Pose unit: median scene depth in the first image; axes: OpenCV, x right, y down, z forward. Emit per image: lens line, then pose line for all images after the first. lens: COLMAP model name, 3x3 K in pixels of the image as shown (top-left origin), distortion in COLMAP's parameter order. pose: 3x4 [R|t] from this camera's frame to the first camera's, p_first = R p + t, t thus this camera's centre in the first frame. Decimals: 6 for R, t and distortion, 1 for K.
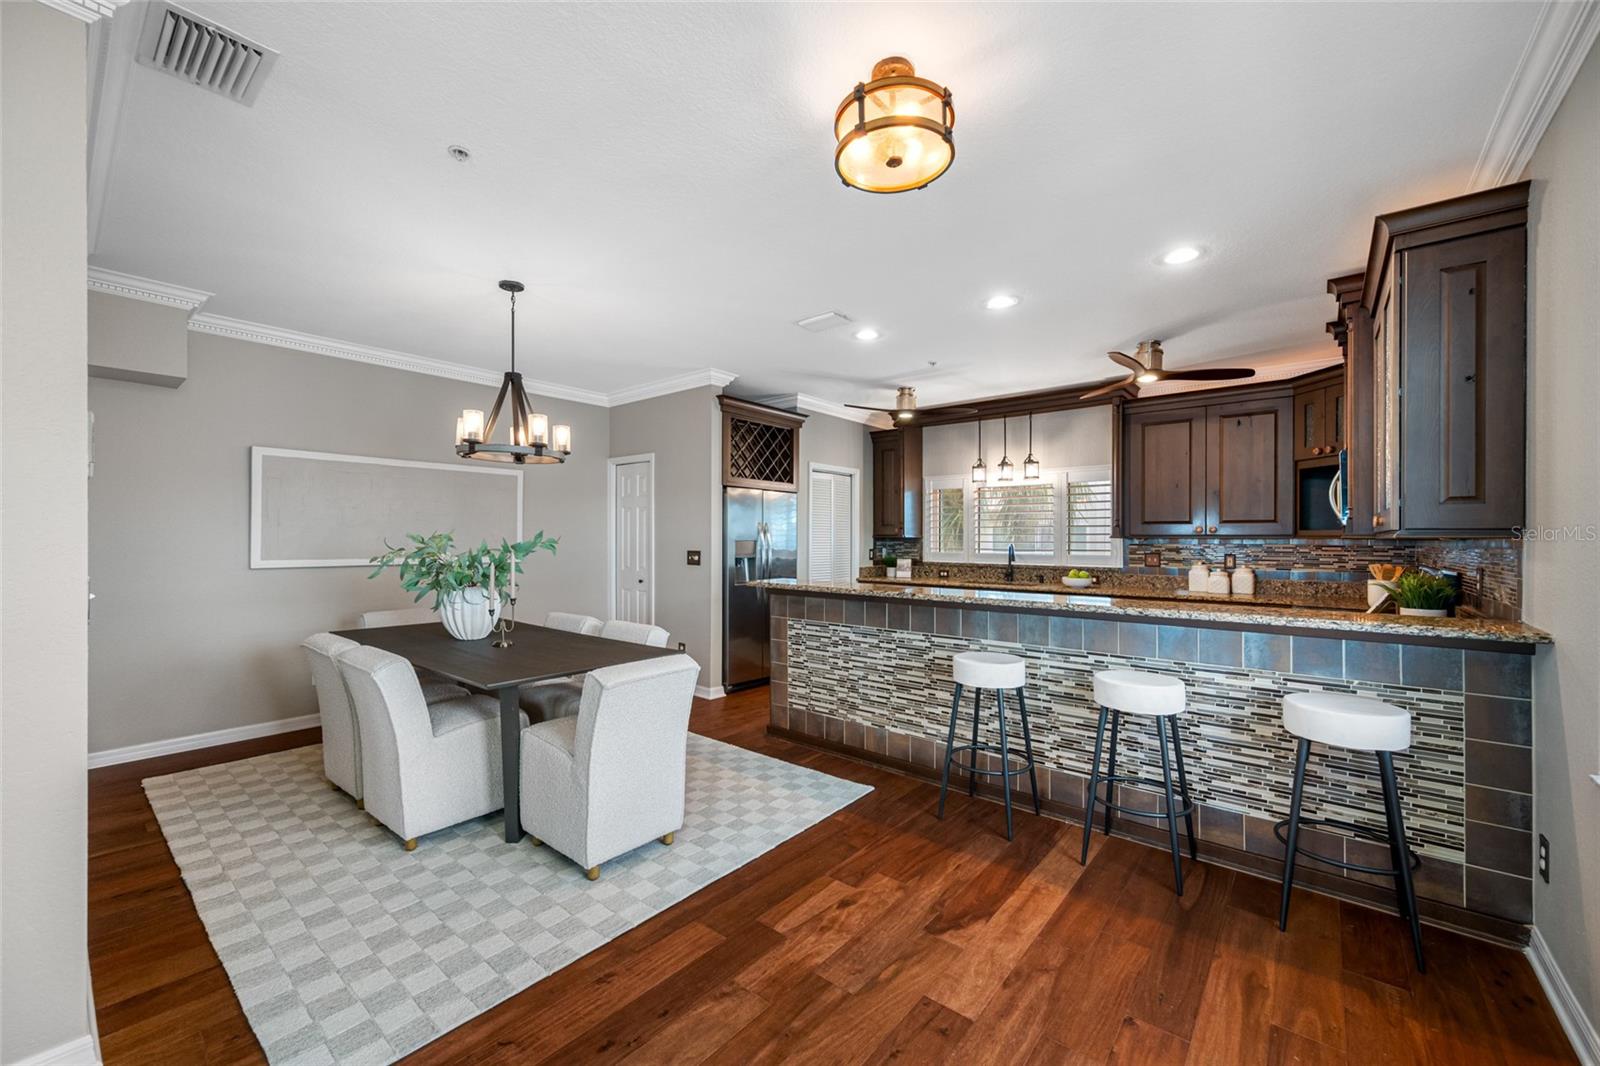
lens RADIAL K [[619.0, 0, 783.3], [0, 619.0, 539.5], [0, 0, 1]] dist [-0.000514, -0.000059]
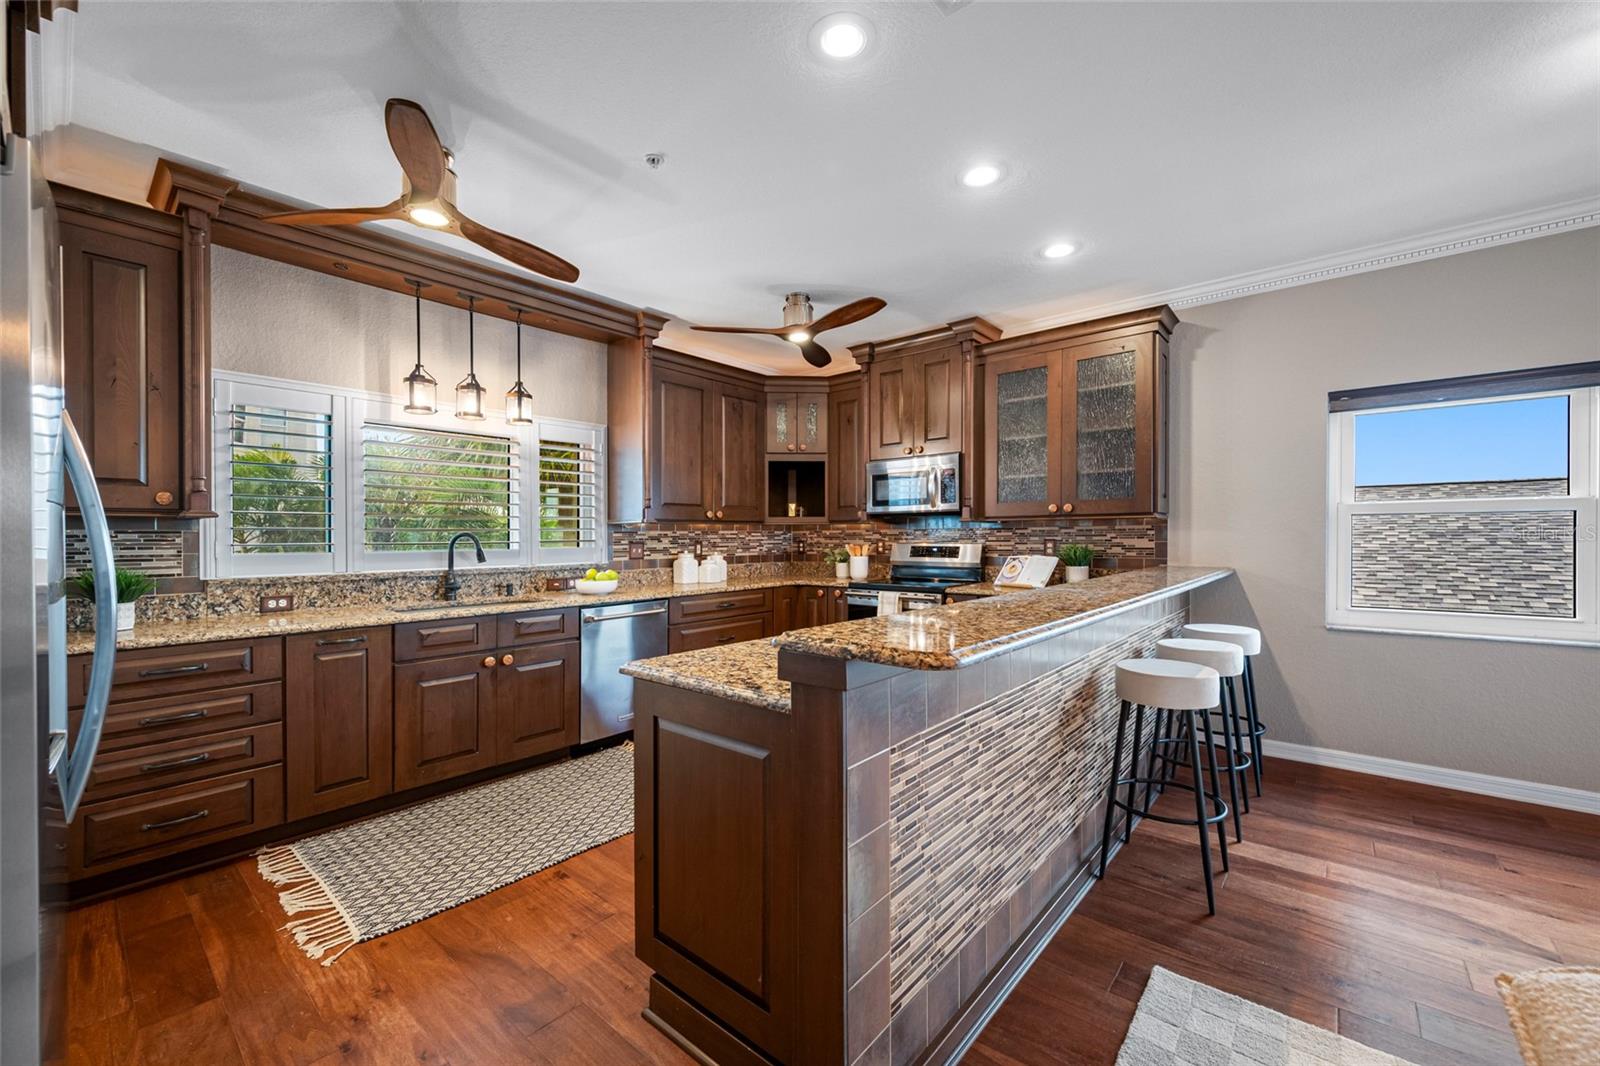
lens RADIAL K [[638.1, 0, 819.7], [0, 638.1, 535.1], [0, 0, 1]] dist [-0.002334, 0.000026]
pose [[-0.016262, -0.003671, 0.999861, -0.305935], [0.010065, 0.999942, 0.003835, 0.014774], [-0.999817, 0.010126, -0.016224, 0.988525]]
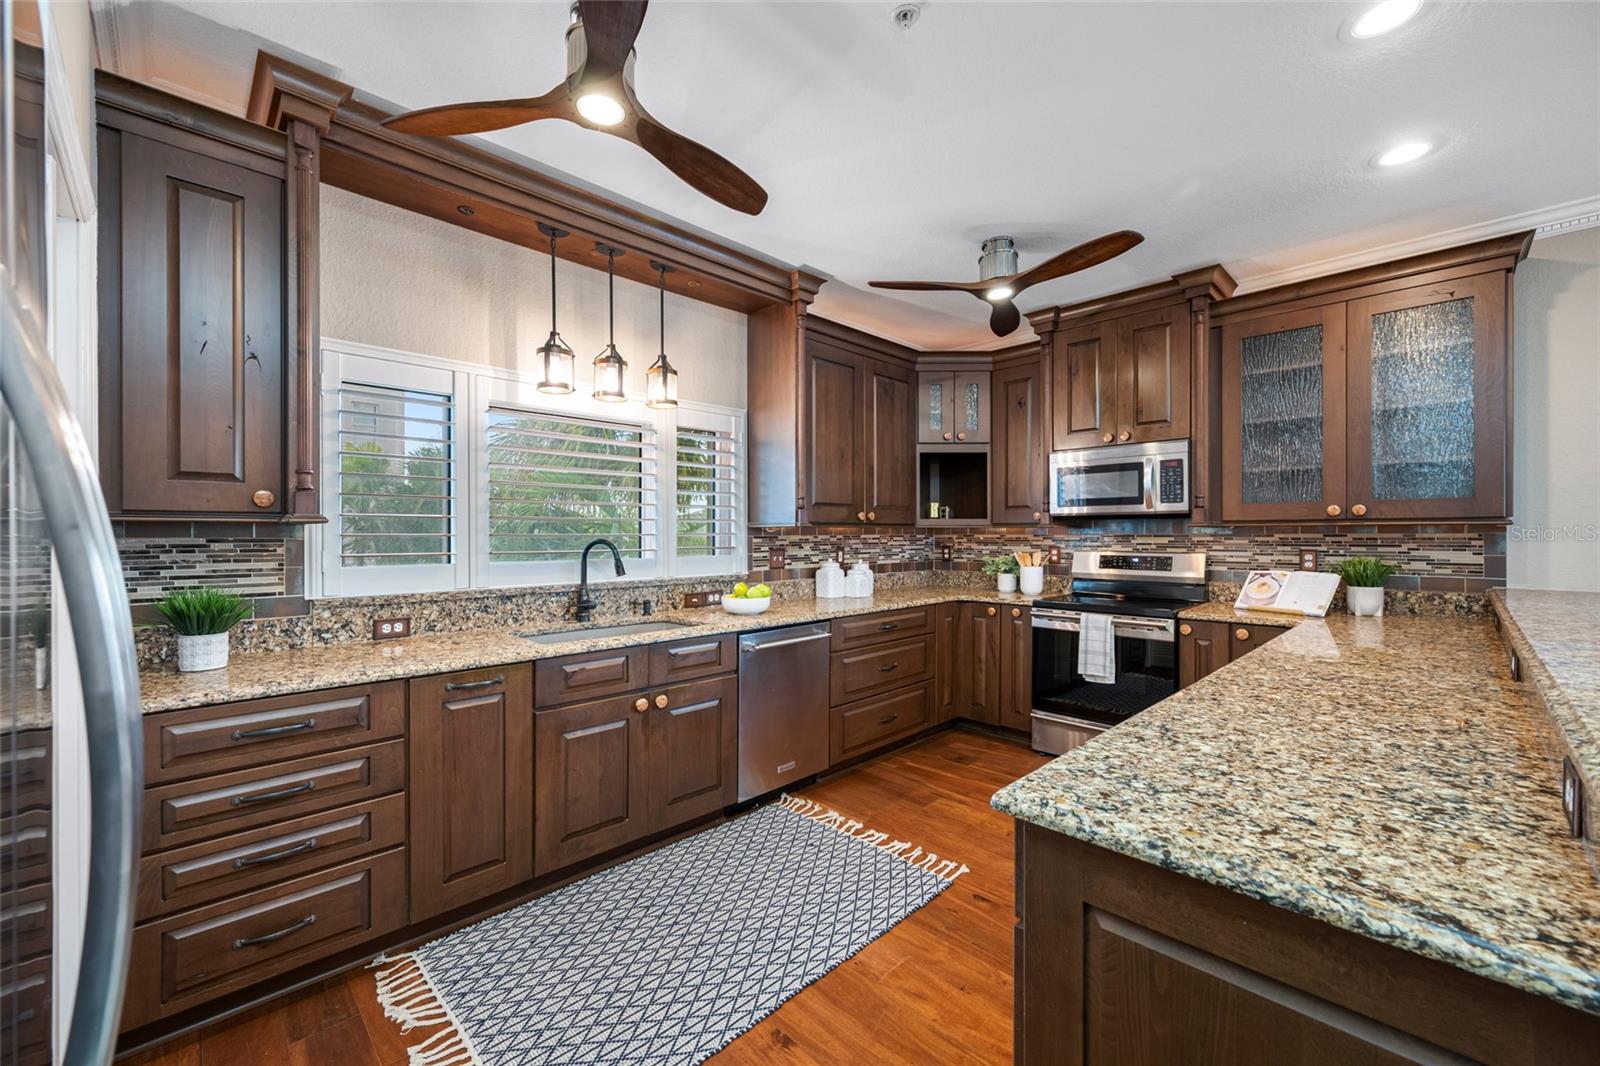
lens RADIAL K [[641.9, 0, 812.8], [0, 641.9, 533.8], [0, 0, 1]] dist [-0.002432, -0.000341]
pose [[0.078606, -0.005266, 0.996892, -0.135879], [0.005057, 0.999975, 0.004884, 0.002372], [-0.996893, 0.004657, 0.078631, 1.154875]]
